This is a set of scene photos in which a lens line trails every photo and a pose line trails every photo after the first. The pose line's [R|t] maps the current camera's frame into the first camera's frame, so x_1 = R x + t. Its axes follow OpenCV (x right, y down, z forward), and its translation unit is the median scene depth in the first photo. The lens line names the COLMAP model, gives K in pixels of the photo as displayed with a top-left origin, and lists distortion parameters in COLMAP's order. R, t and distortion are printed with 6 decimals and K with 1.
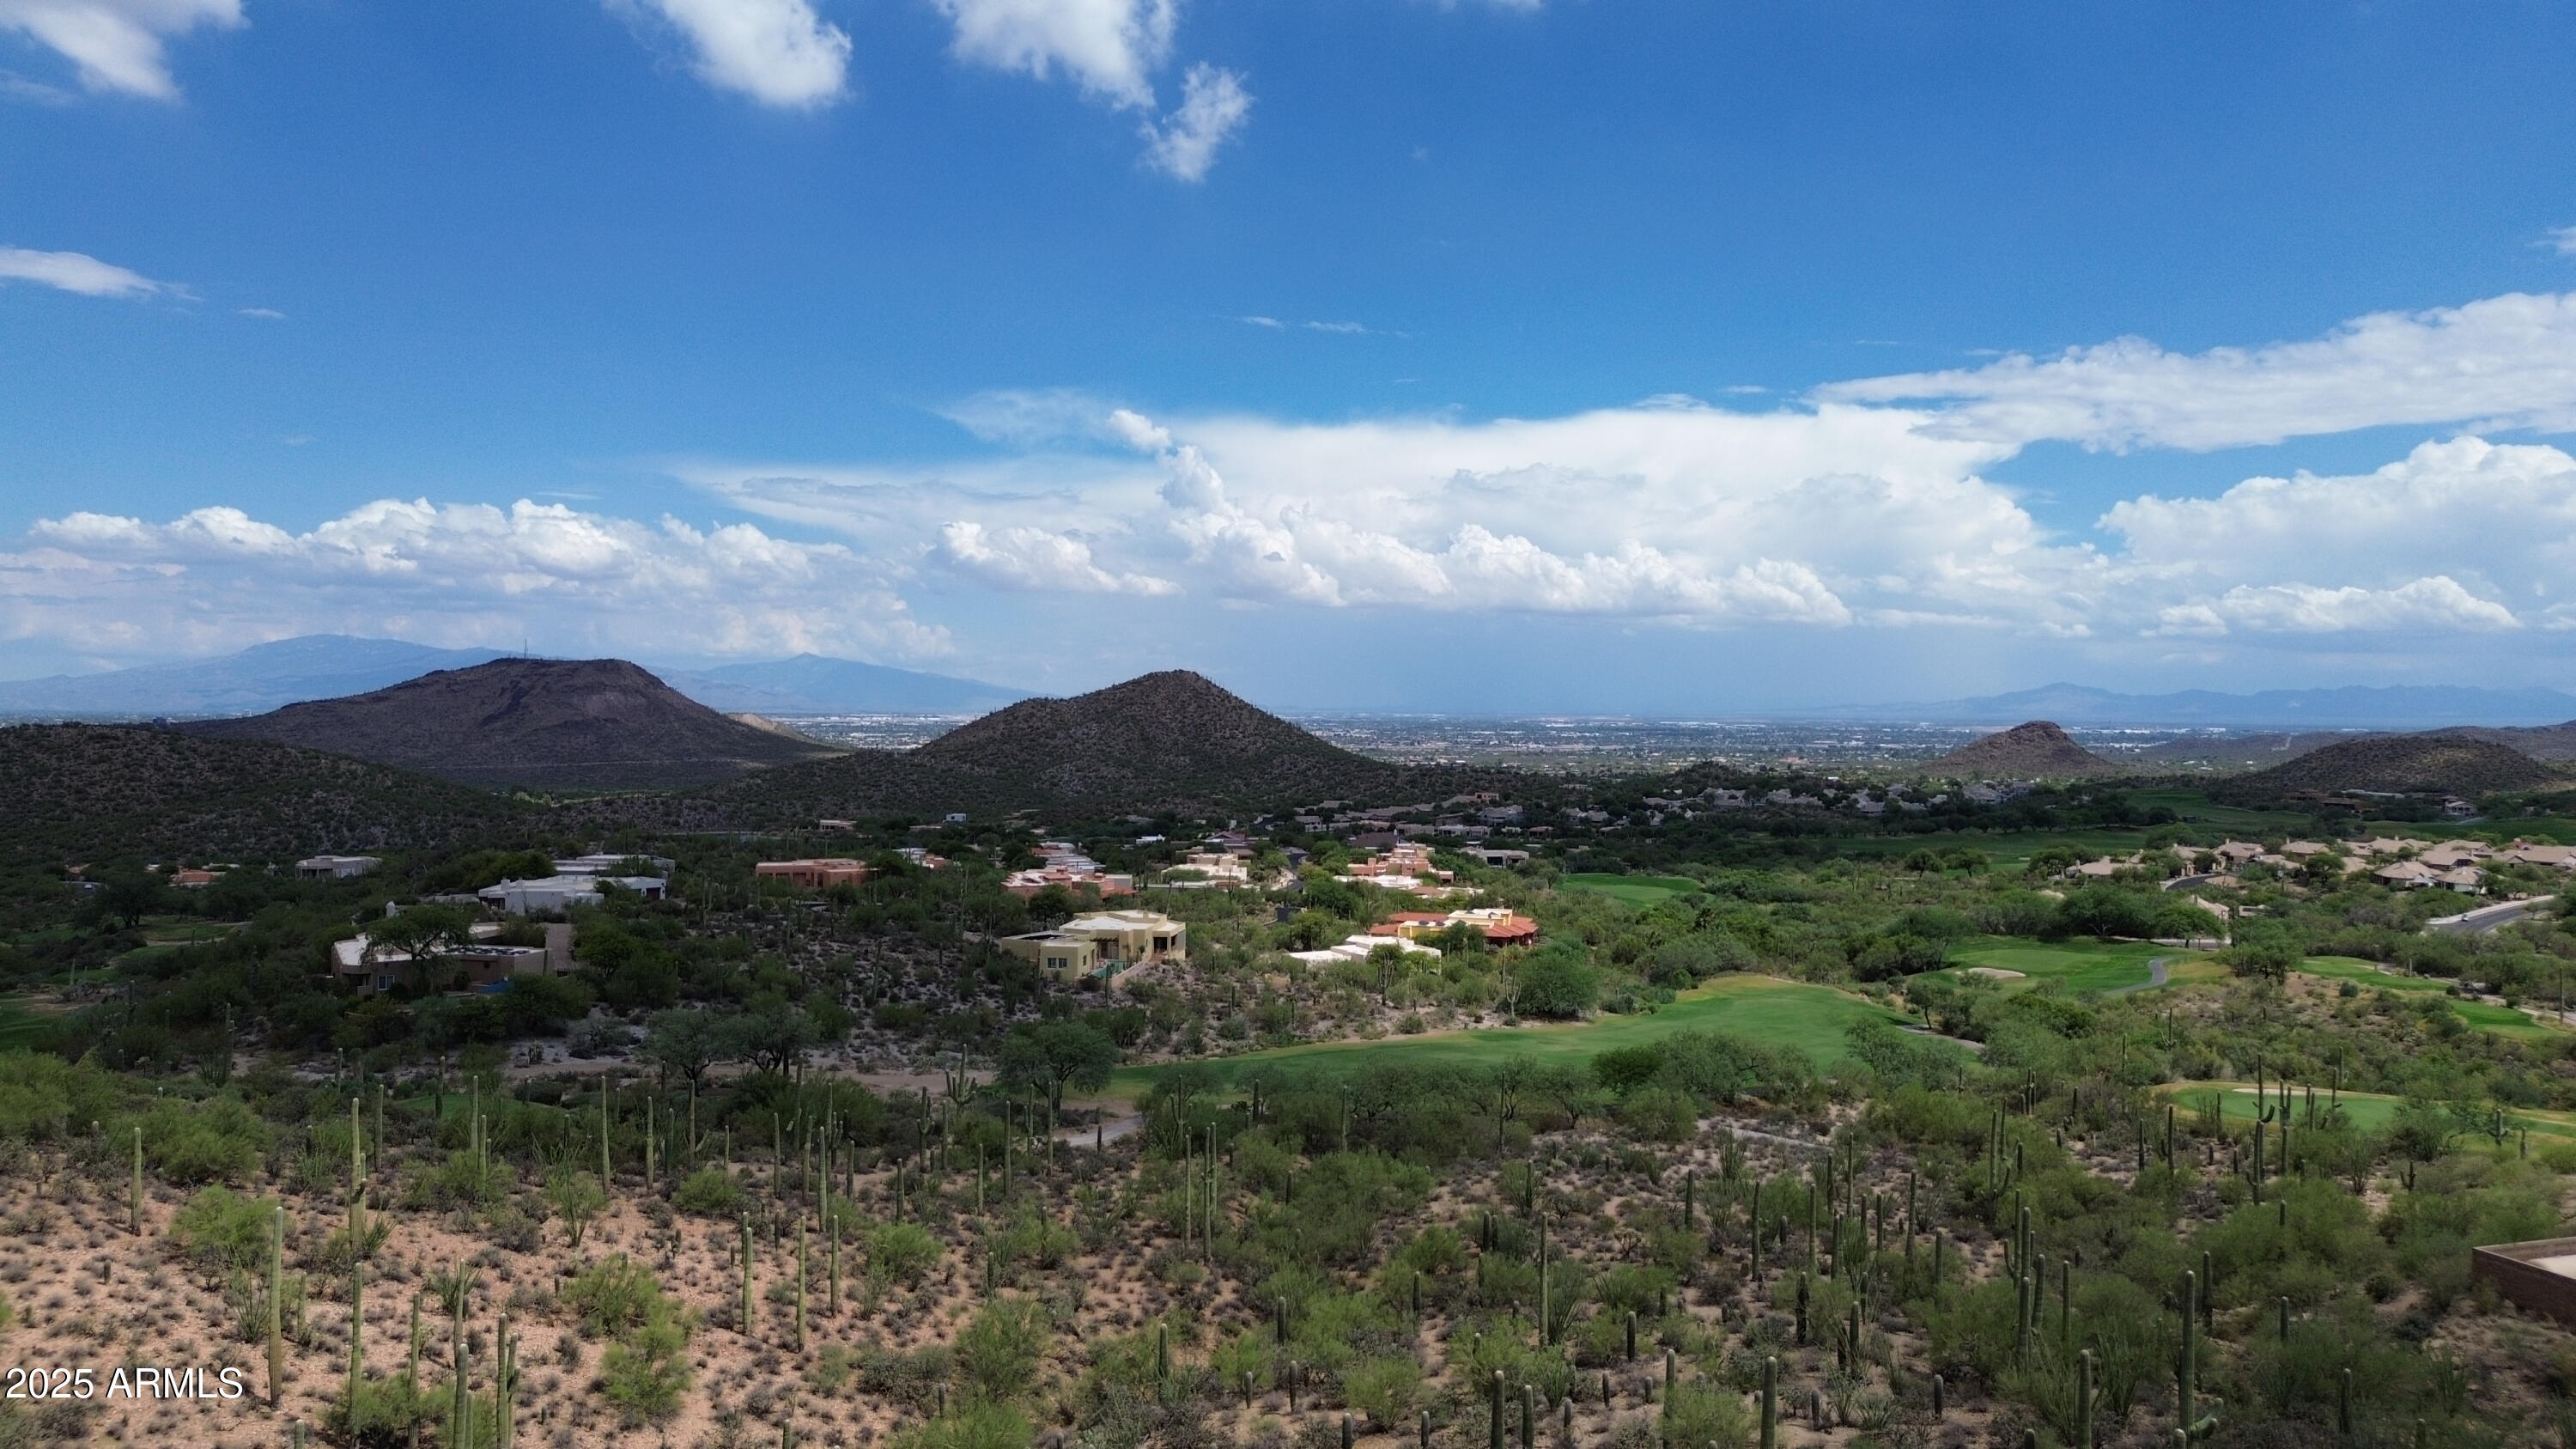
lens RADIAL K [[1815.5, 0, 1292.5], [0, 1815.5, 727.4], [0, 0, 1]] dist [0.077924, -0.085431]
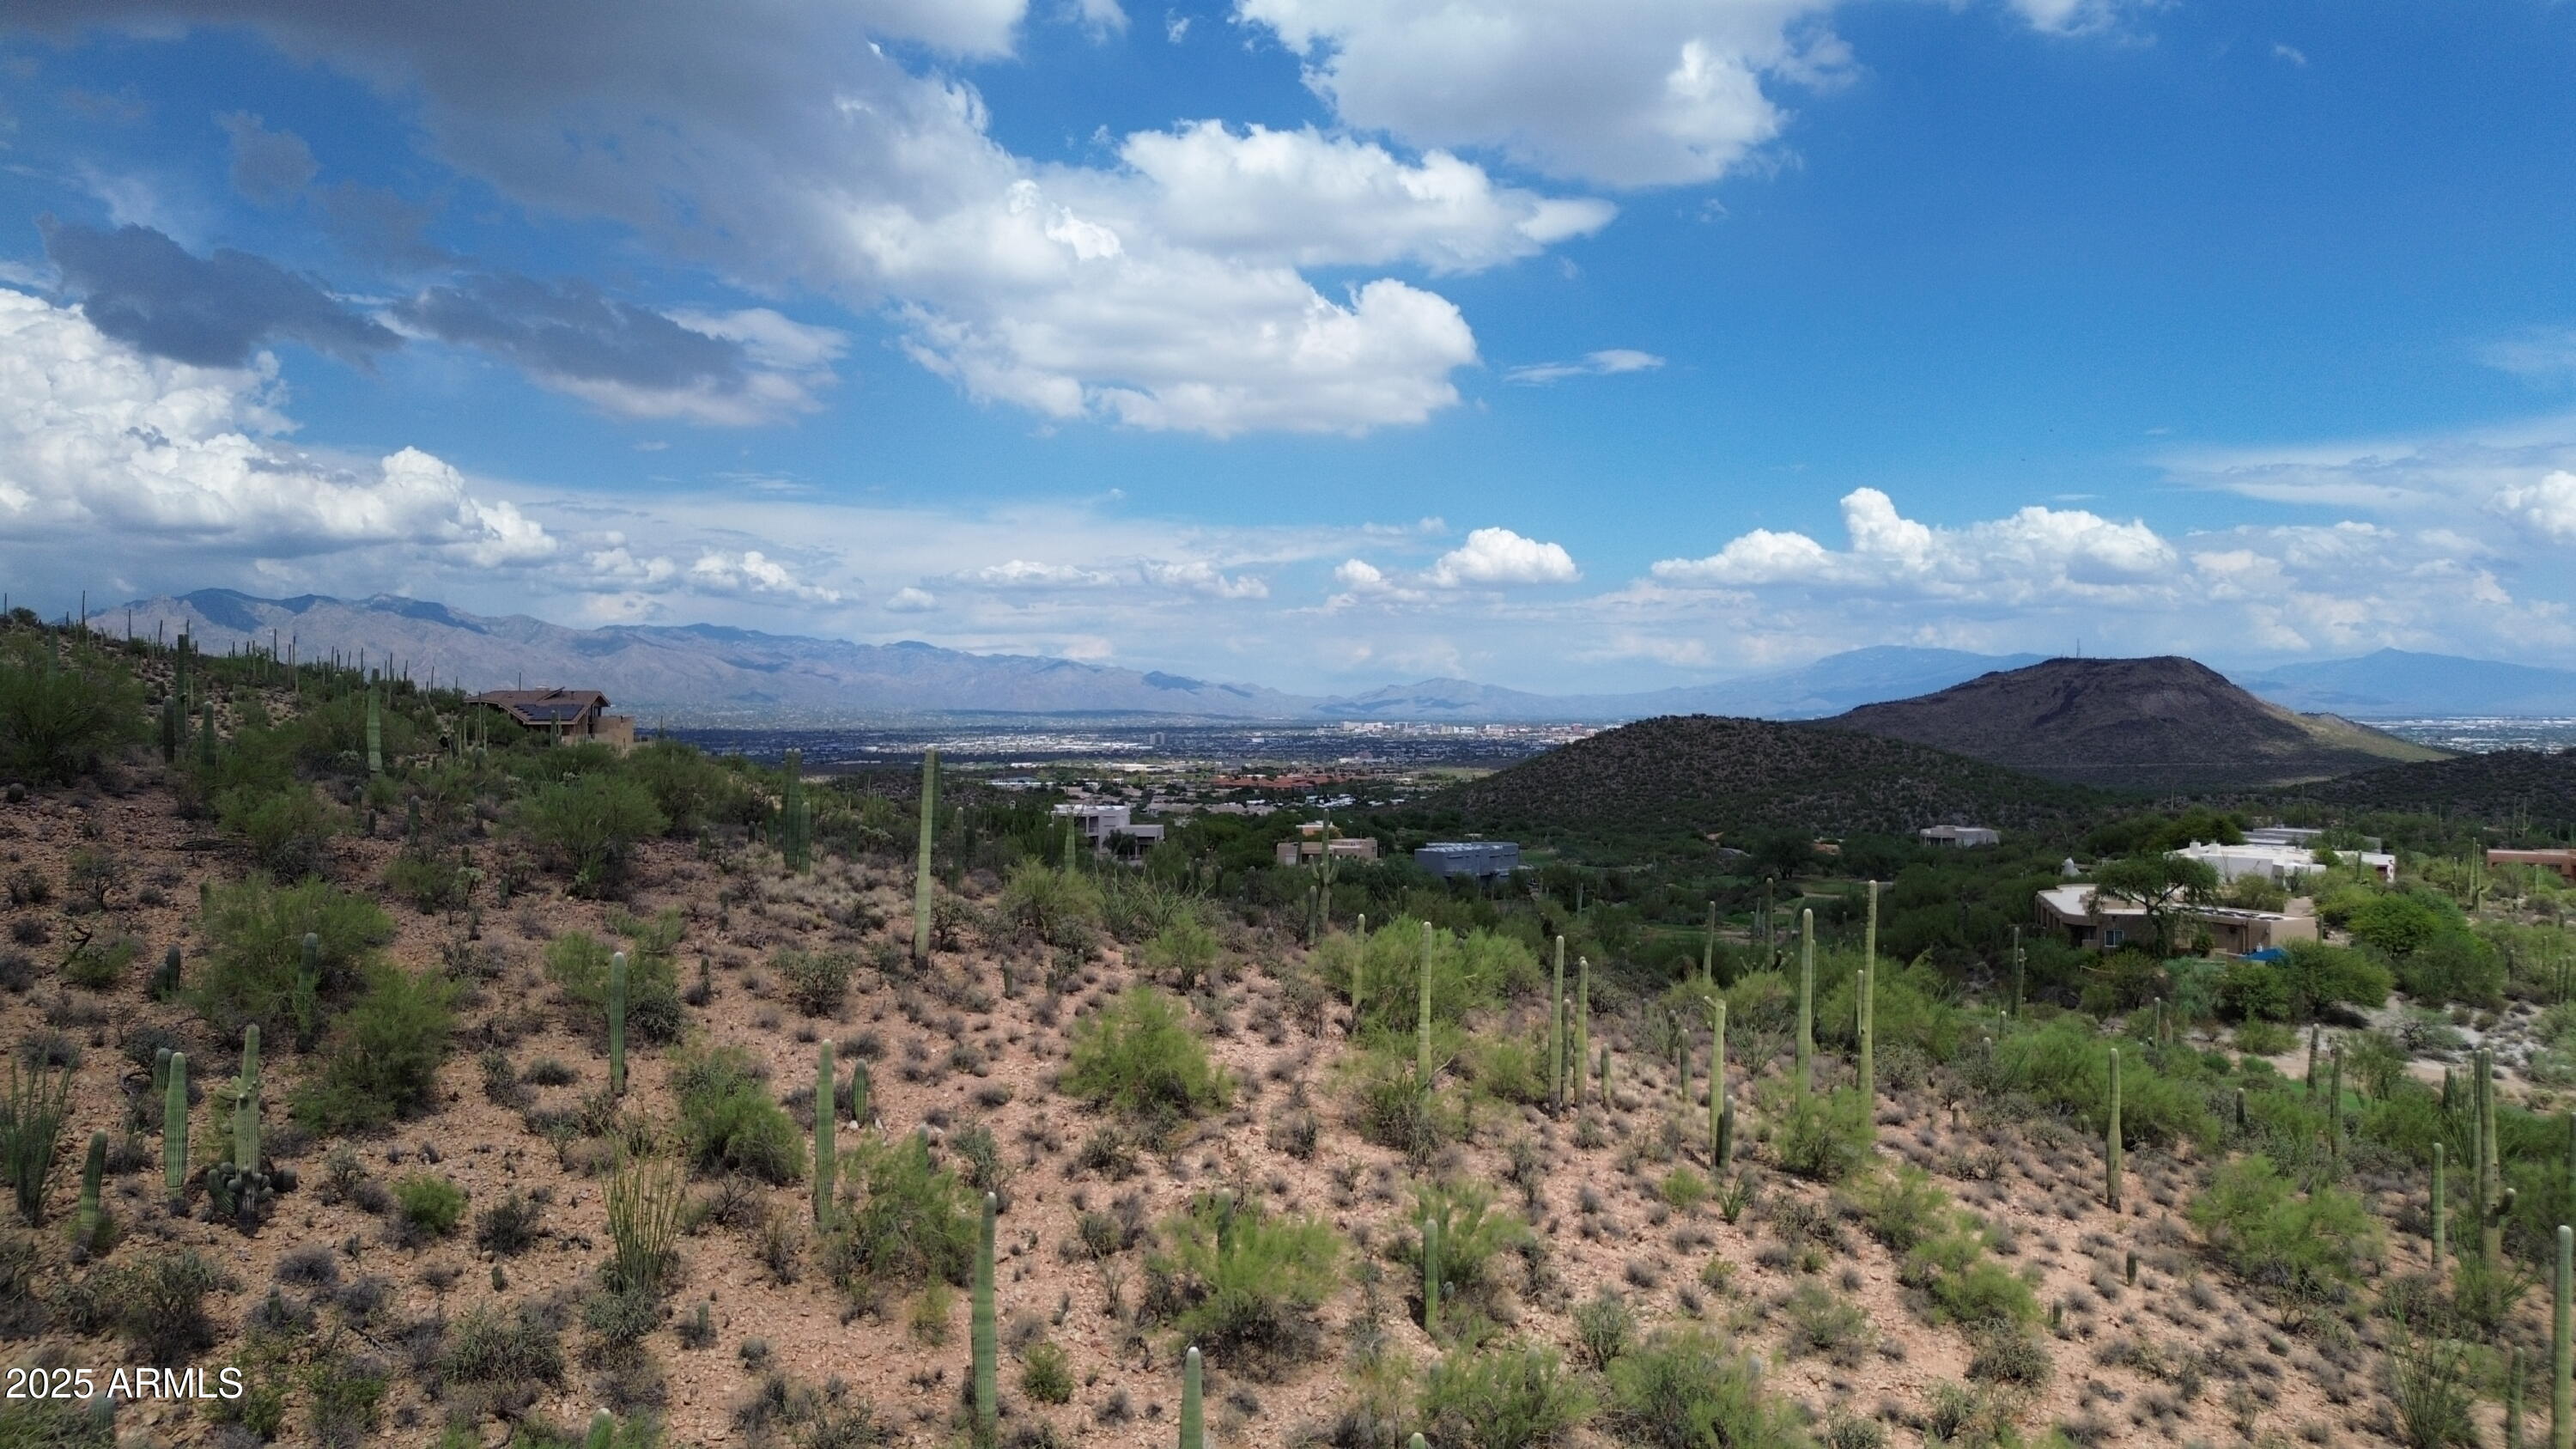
lens RADIAL K [[1815.5, 0, 1296.4], [0, 1815.5, 715.8], [0, 0, 1]] dist [0.077924, -0.085431]
pose [[0.701180, -0.003386, -0.712976, -0.082762], [-0.003056, 0.999965, -0.007754, 0.023712], [0.712978, 0.007615, 0.701145, 0.074757]]
